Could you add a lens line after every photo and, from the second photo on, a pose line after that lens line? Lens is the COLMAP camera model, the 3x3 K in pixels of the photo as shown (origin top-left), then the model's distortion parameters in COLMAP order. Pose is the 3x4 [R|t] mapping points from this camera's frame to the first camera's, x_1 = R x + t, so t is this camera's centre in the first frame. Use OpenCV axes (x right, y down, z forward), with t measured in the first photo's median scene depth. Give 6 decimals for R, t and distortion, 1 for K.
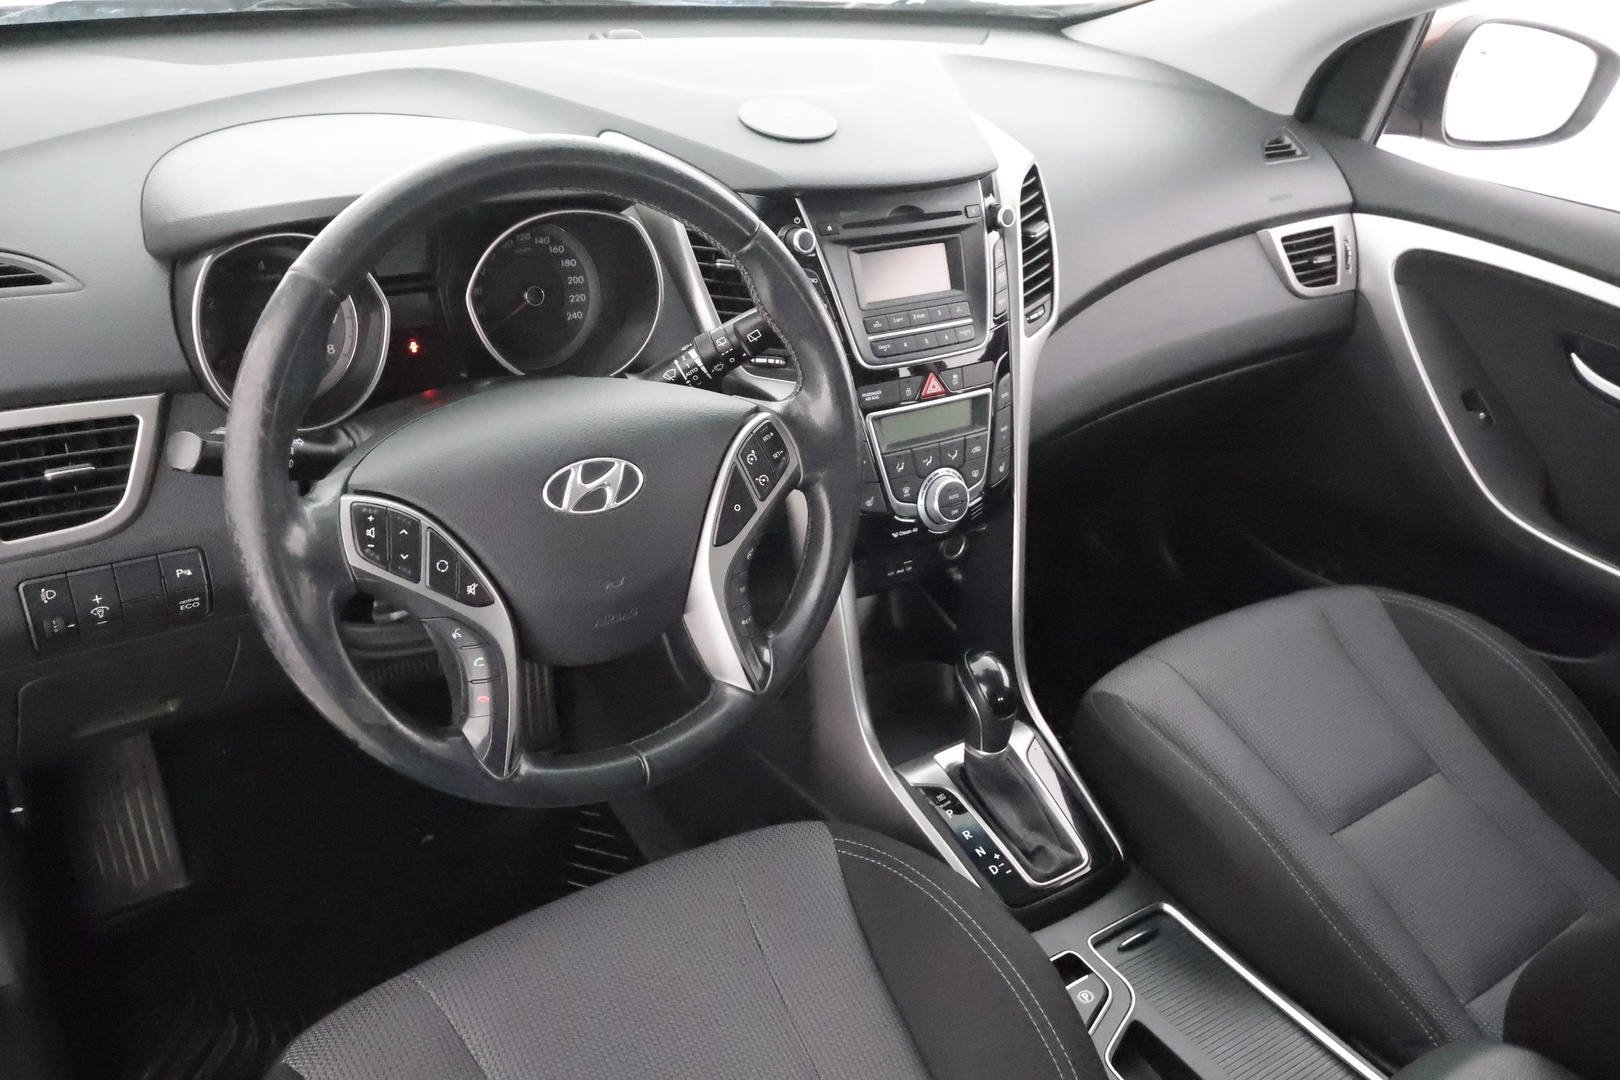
lens RADIAL K [[1307.0, 0, 813.1], [0, 1307.0, 546.9], [0, 0, 1]] dist [0.004623, 0.005383]
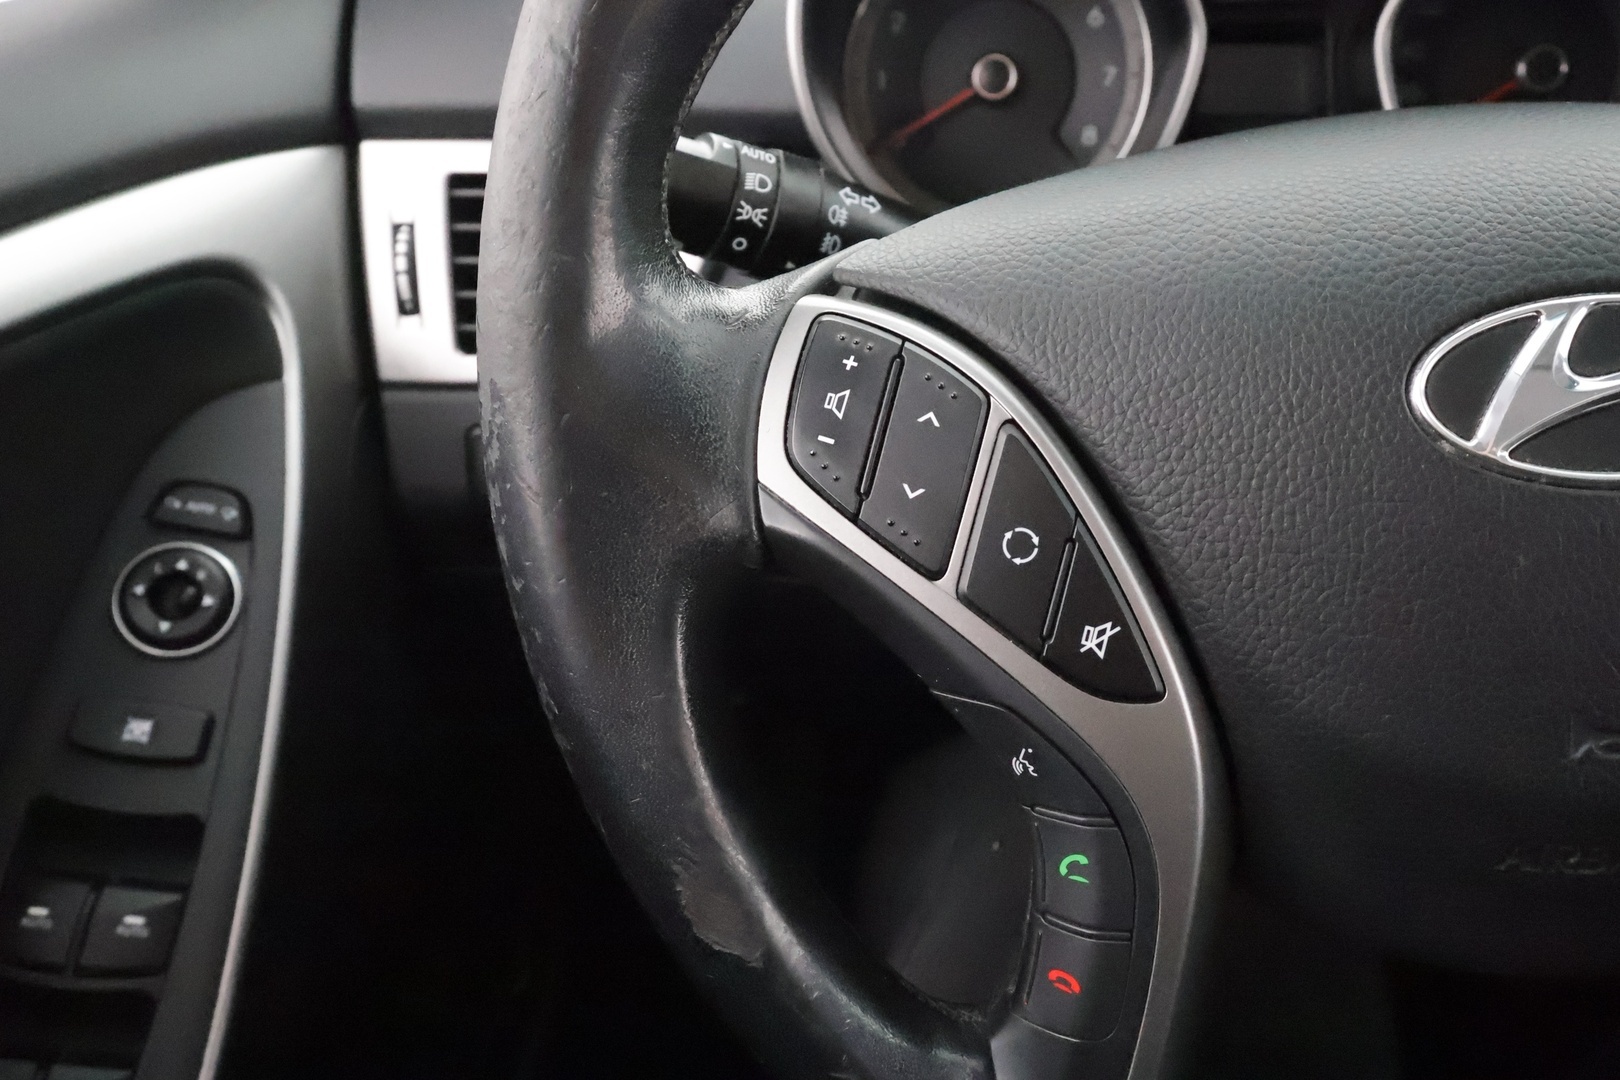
lens RADIAL K [[1154.0, 0, 811.4], [0, 1154.0, 432.8], [0, 0, 1]] dist [0.098874, -0.132350]
pose [[0.774612, 0.173201, -0.608258, -0.099741], [-0.219070, 0.975708, -0.001152, -0.000718], [0.593283, 0.134144, 0.793739, 0.478634]]
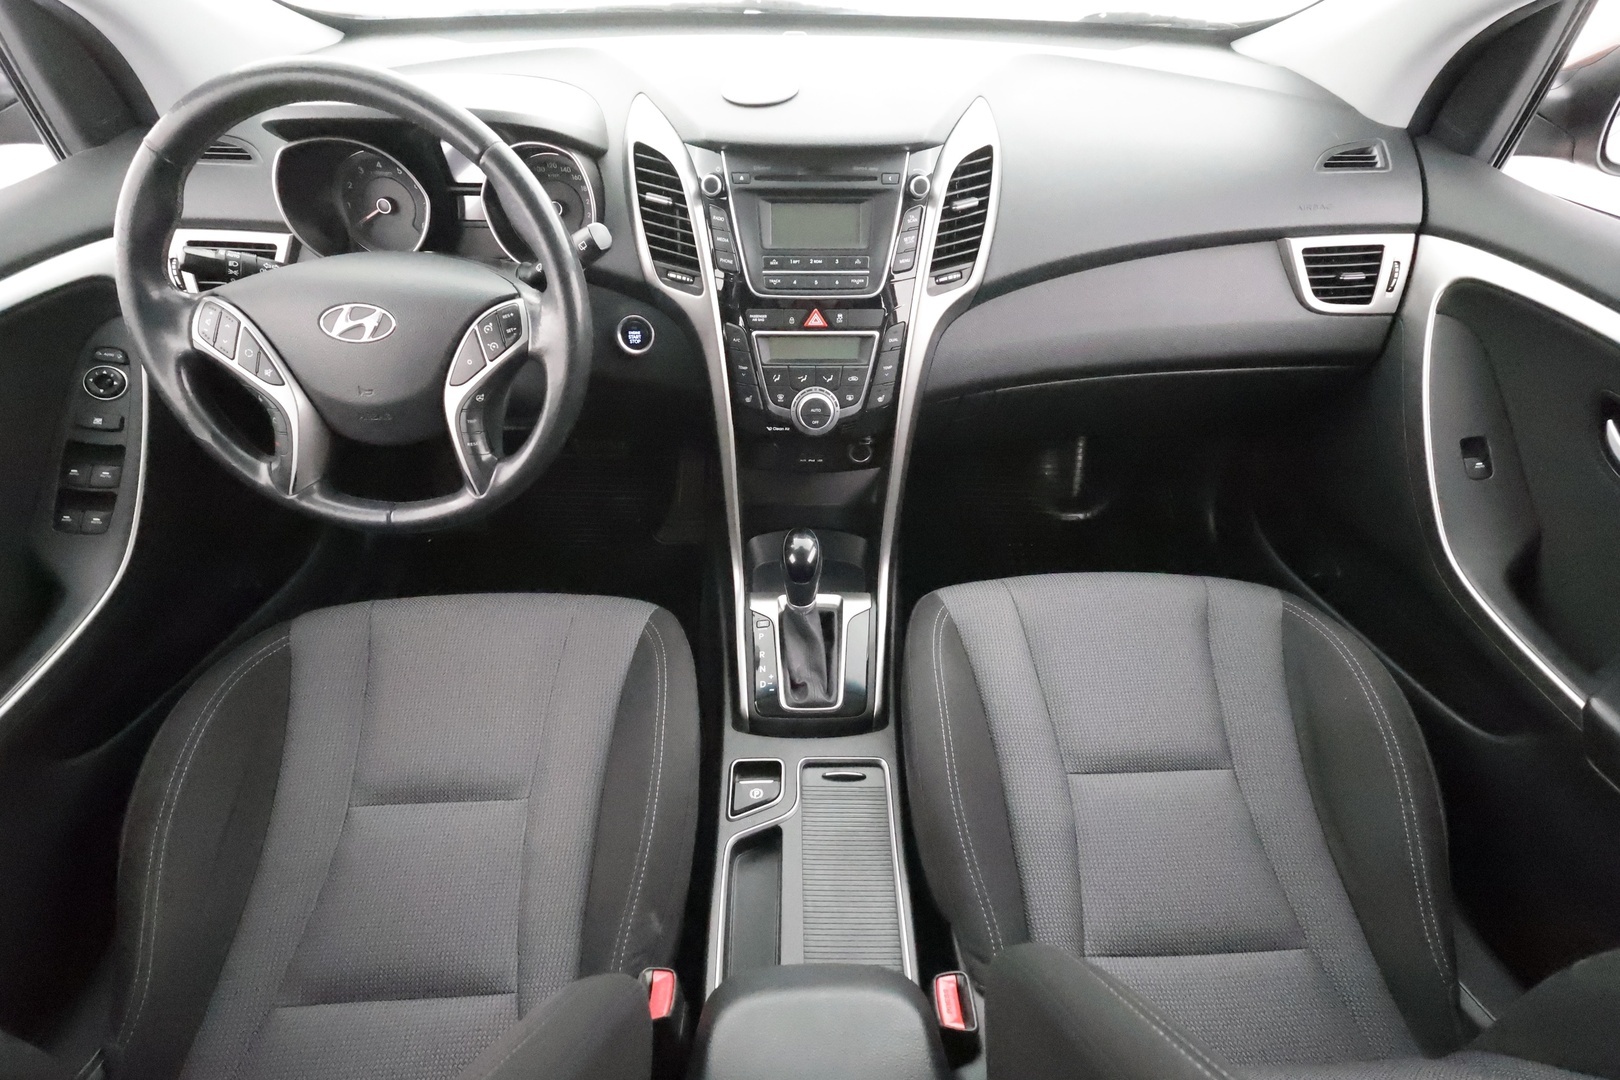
lens RADIAL K [[762.2, 0, 806.4], [0, 762.2, 544.1], [0, 0, 1]] dist [0.004899, 0.000317]
pose [[0.832626, 0.301339, -0.464681, 0.498937], [-0.223516, 0.950493, 0.215880, -0.074683], [0.506729, -0.075883, 0.858759, 0.346318]]
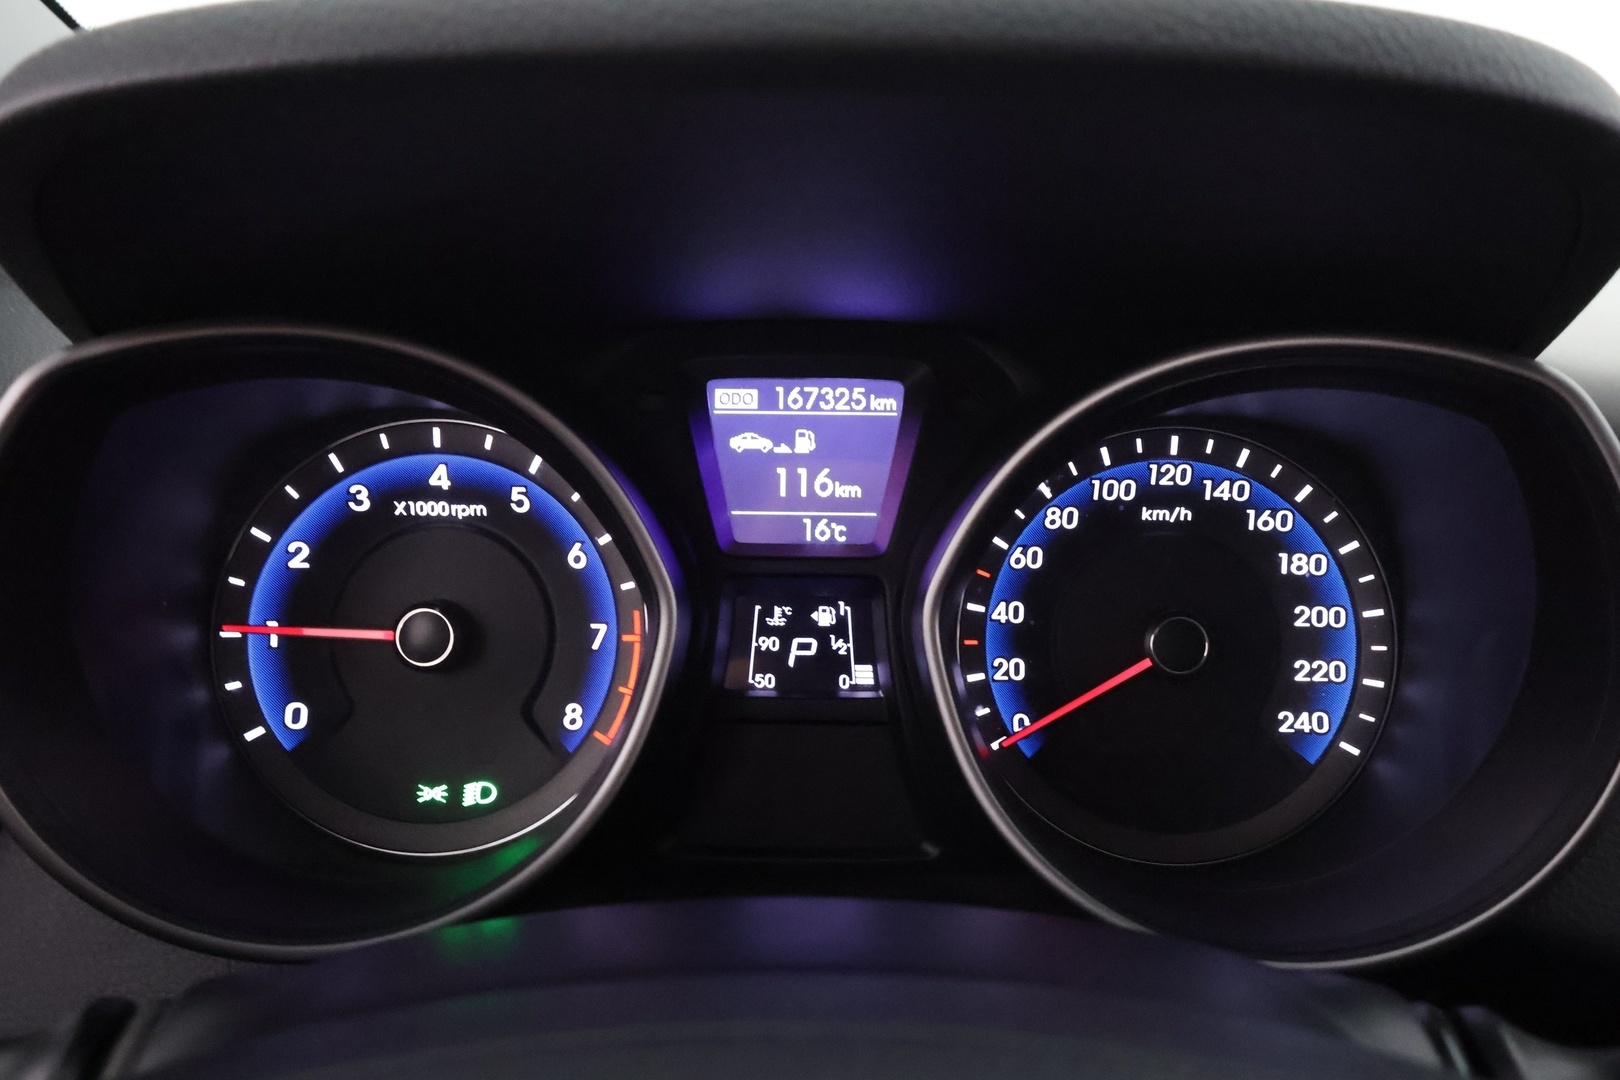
lens RADIAL K [[1307.0, 0, 813.1], [0, 1307.0, 546.9], [0, 0, 1]] dist [0.004623, 0.005383]
pose [[0.816056, 0.047005, -0.576058, -0.091928], [-0.227632, 0.942271, -0.245580, -0.105371], [0.531259, 0.331536, 0.779646, 0.637095]]
